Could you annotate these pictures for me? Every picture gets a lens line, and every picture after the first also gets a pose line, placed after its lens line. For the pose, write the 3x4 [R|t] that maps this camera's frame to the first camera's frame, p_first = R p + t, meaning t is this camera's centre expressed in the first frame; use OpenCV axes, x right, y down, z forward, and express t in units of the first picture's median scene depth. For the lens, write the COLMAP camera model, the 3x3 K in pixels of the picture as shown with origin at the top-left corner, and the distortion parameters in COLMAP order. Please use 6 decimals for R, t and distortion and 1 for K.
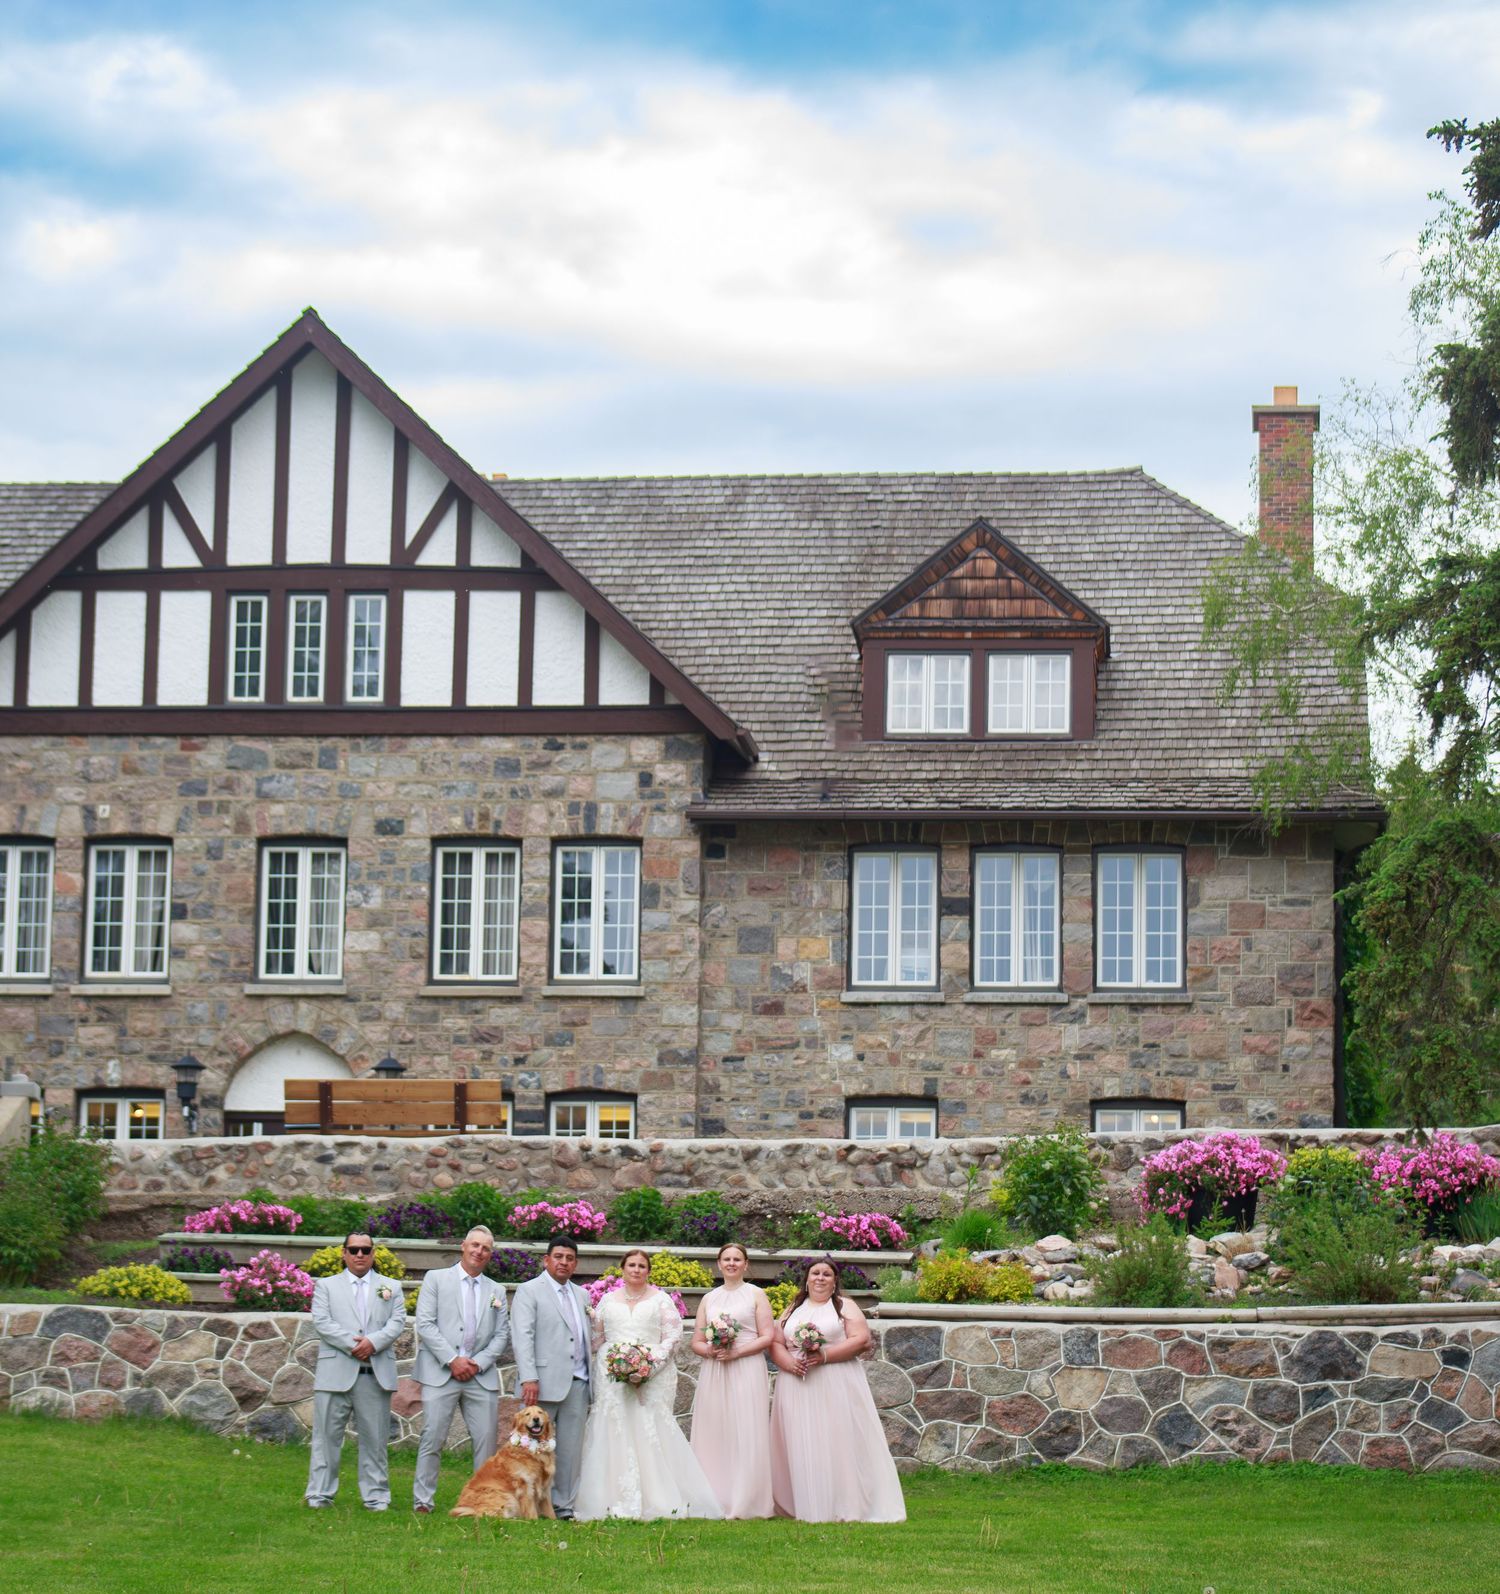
lens RADIAL K [[4869.7, 0, 761.7], [0, 4869.7, 797.3], [0, 0, 1]] dist [-0.130065, 0.000000]
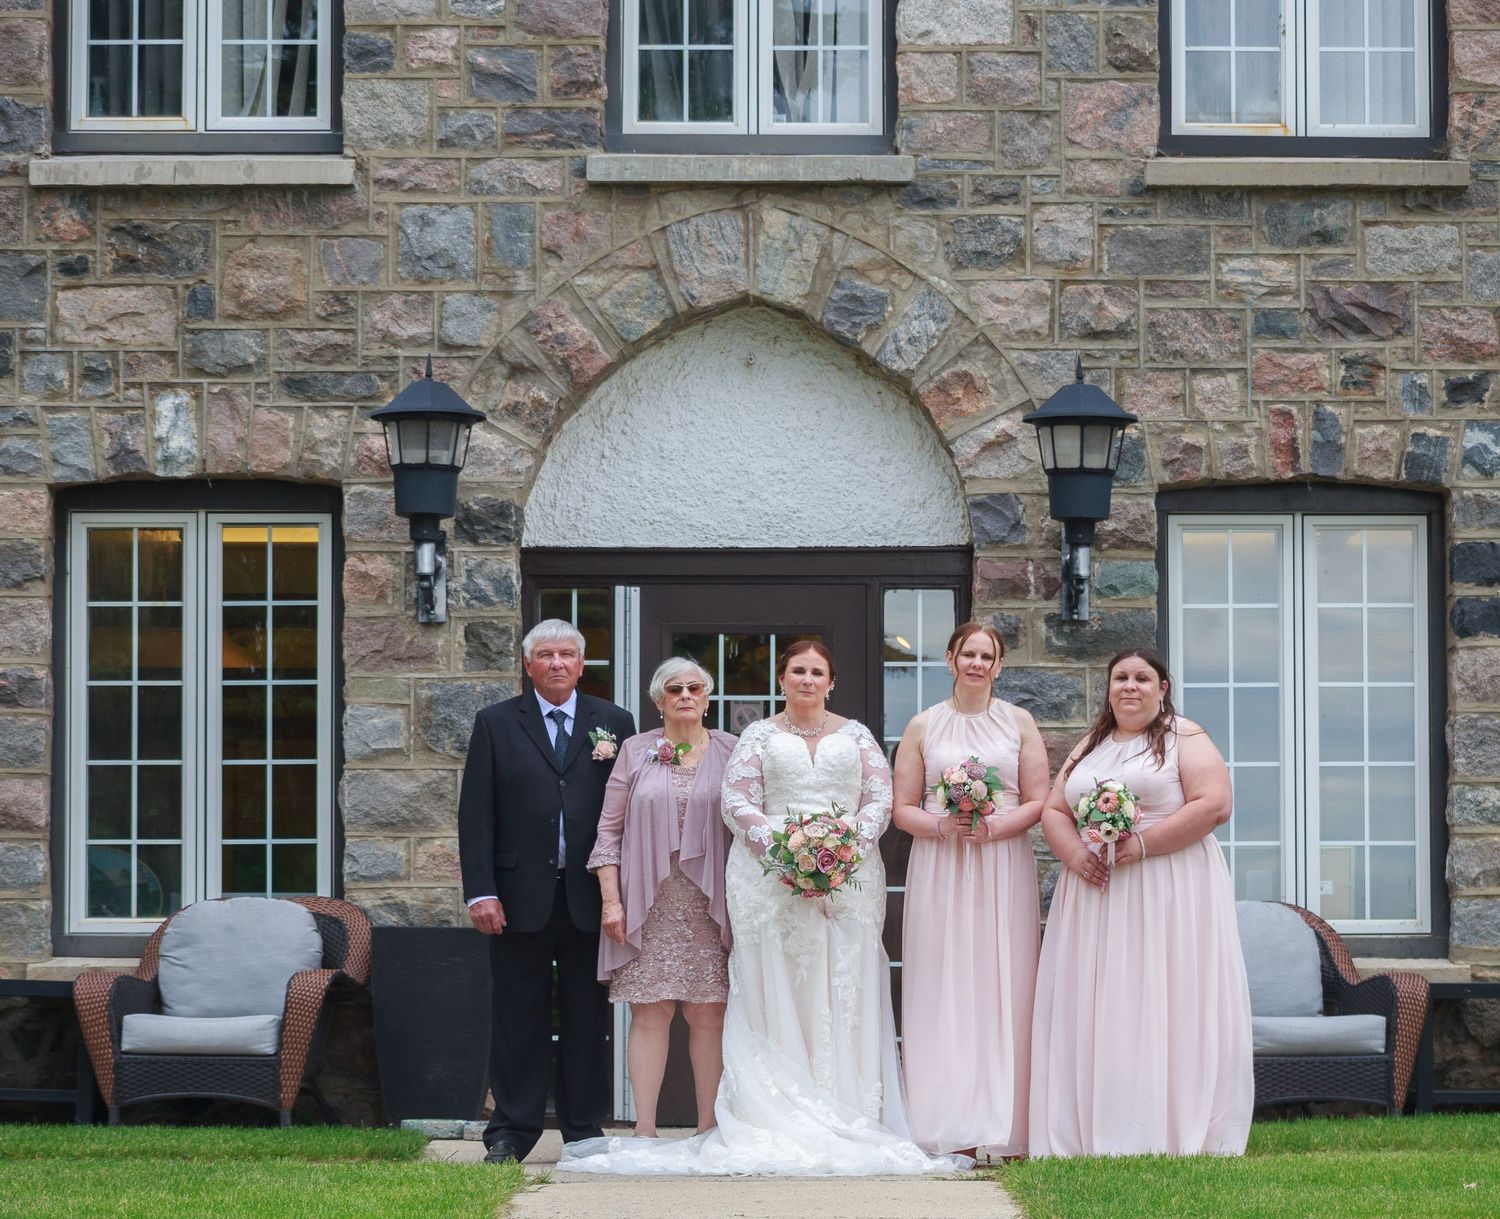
lens RADIAL K [[4557.3, 0, 750.1], [0, 4557.3, 611.0], [0, 0, 1]] dist [-0.084710, 0.000000]
pose [[0.997339, -0.007435, 0.072523, -0.117456], [-0.001238, 0.992916, 0.118808, 0.032912], [-0.072892, -0.118582, 0.990265, 0.701292]]
